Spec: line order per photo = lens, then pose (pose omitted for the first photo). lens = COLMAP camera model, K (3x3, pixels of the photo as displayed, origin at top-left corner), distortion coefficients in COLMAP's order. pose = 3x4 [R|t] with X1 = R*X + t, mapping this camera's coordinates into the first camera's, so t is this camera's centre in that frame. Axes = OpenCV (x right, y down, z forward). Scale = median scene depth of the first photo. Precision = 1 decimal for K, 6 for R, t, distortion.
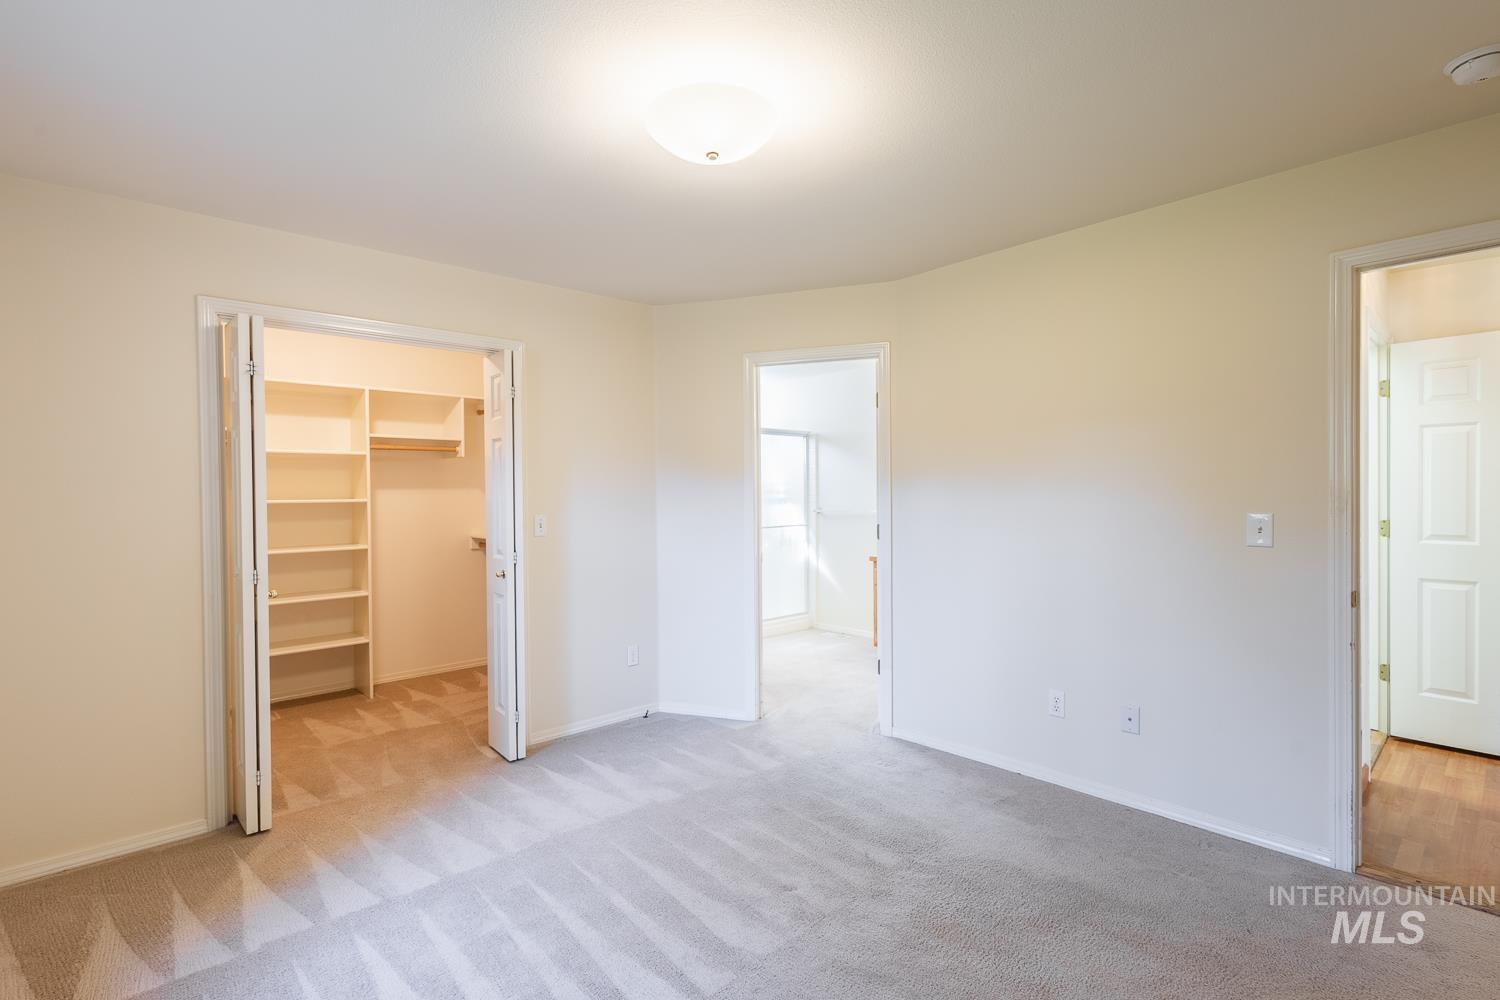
lens RADIAL K [[691.3, 0, 748.2], [0, 691.3, 498.6], [0, 0, 1]] dist [0.008509, -0.002035]
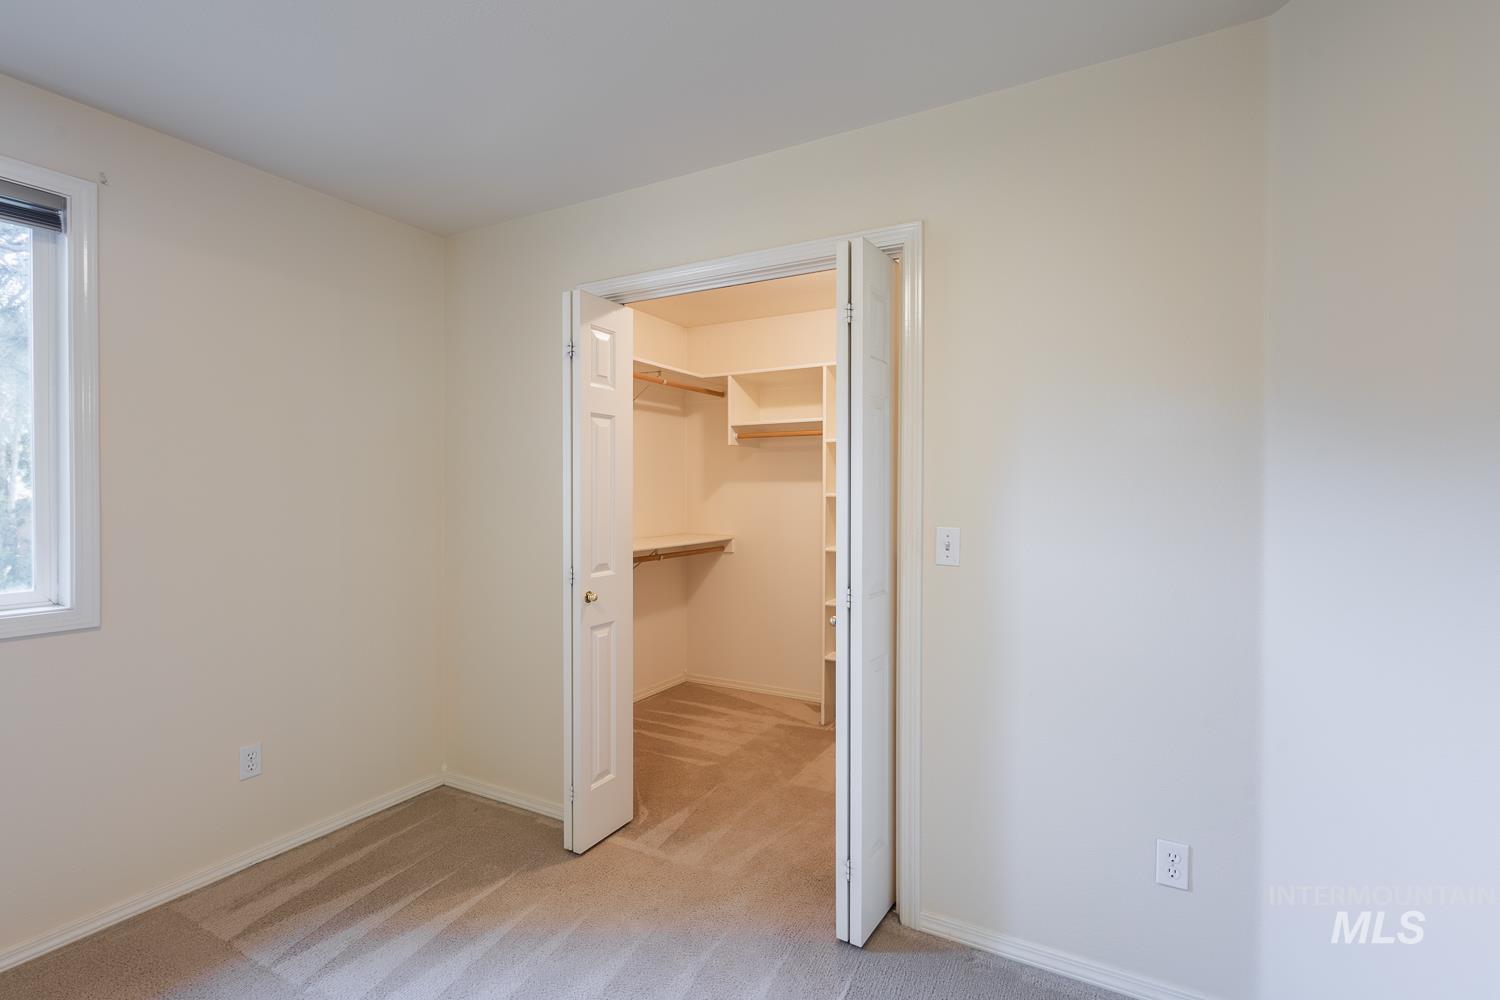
lens RADIAL K [[691.3, 0, 735.8], [0, 691.3, 500.3], [0, 0, 1]] dist [0.008509, -0.002035]
pose [[0.326744, 0.024773, -0.944788, 0.218133], [-0.013561, 0.999676, 0.021523, -0.009308], [0.945016, 0.005780, 0.326974, 0.875861]]
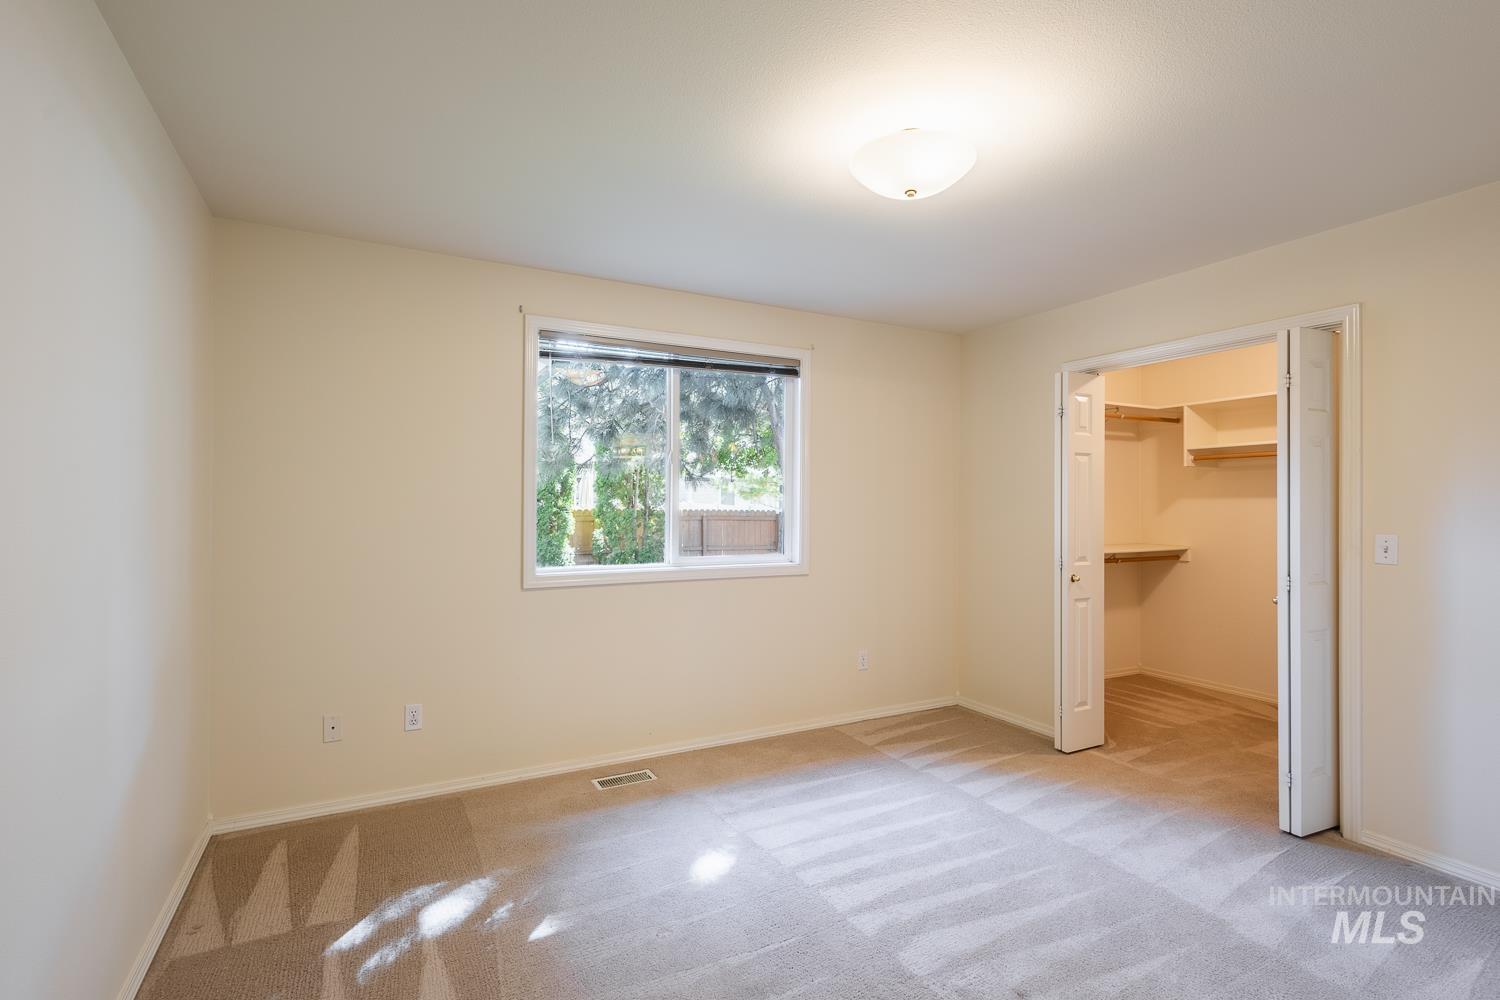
lens RADIAL K [[691.3, 0, 756.0], [0, 691.3, 501.4], [0, 0, 1]] dist [0.008509, -0.002035]
pose [[-0.225744, 0.006573, -0.974164, 0.727840], [-0.009845, 0.999911, 0.009028, -0.014410], [0.974137, 0.011629, -0.225660, 0.698080]]
